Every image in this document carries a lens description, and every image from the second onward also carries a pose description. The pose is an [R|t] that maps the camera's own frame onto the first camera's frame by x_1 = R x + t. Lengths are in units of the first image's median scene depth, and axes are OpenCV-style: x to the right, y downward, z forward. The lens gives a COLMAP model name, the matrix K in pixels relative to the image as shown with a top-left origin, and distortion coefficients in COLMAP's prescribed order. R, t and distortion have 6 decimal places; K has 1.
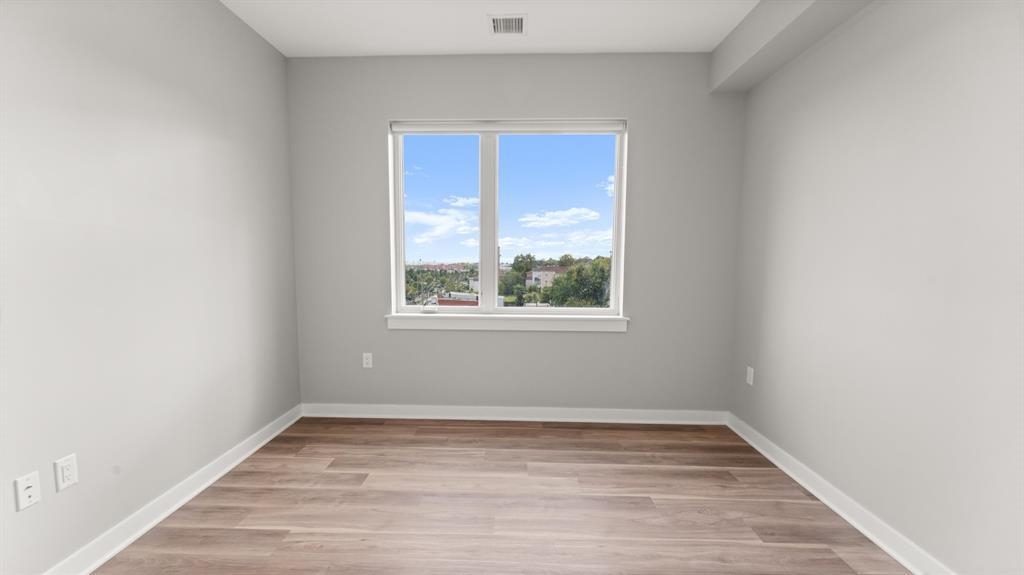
lens RADIAL K [[433.7, 0, 498.9], [0, 433.7, 292.7], [0, 0, 1]] dist [0.003056, 0.000576]
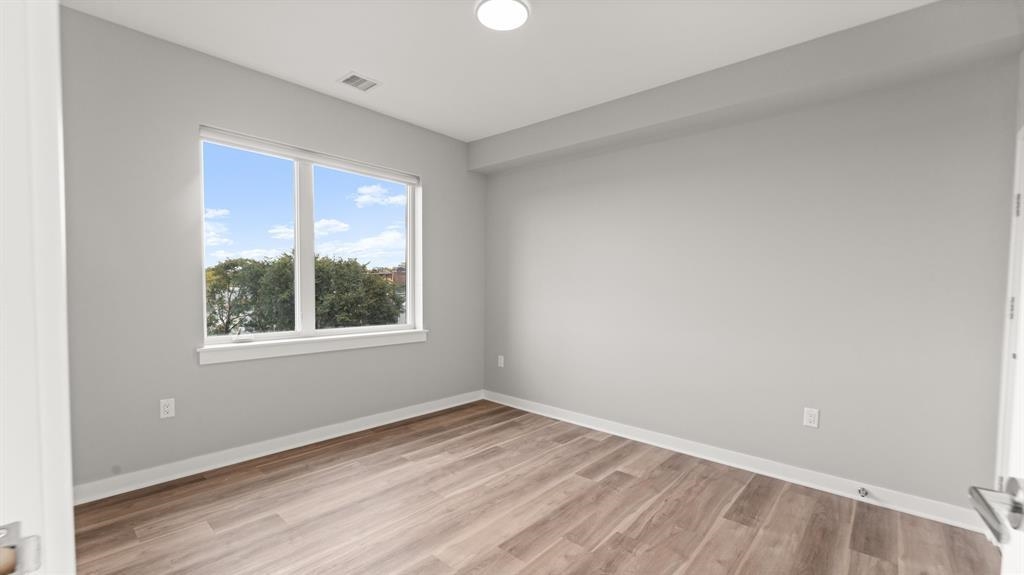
lens RADIAL K [[433.7, 0, 494.4], [0, 433.7, 294.0], [0, 0, 1]] dist [0.003056, 0.000576]
pose [[0.654009, -0.012623, 0.756381, -0.591629], [0.044346, 0.998781, -0.021675, -0.013204], [-0.755186, 0.047718, 0.653772, 0.006809]]
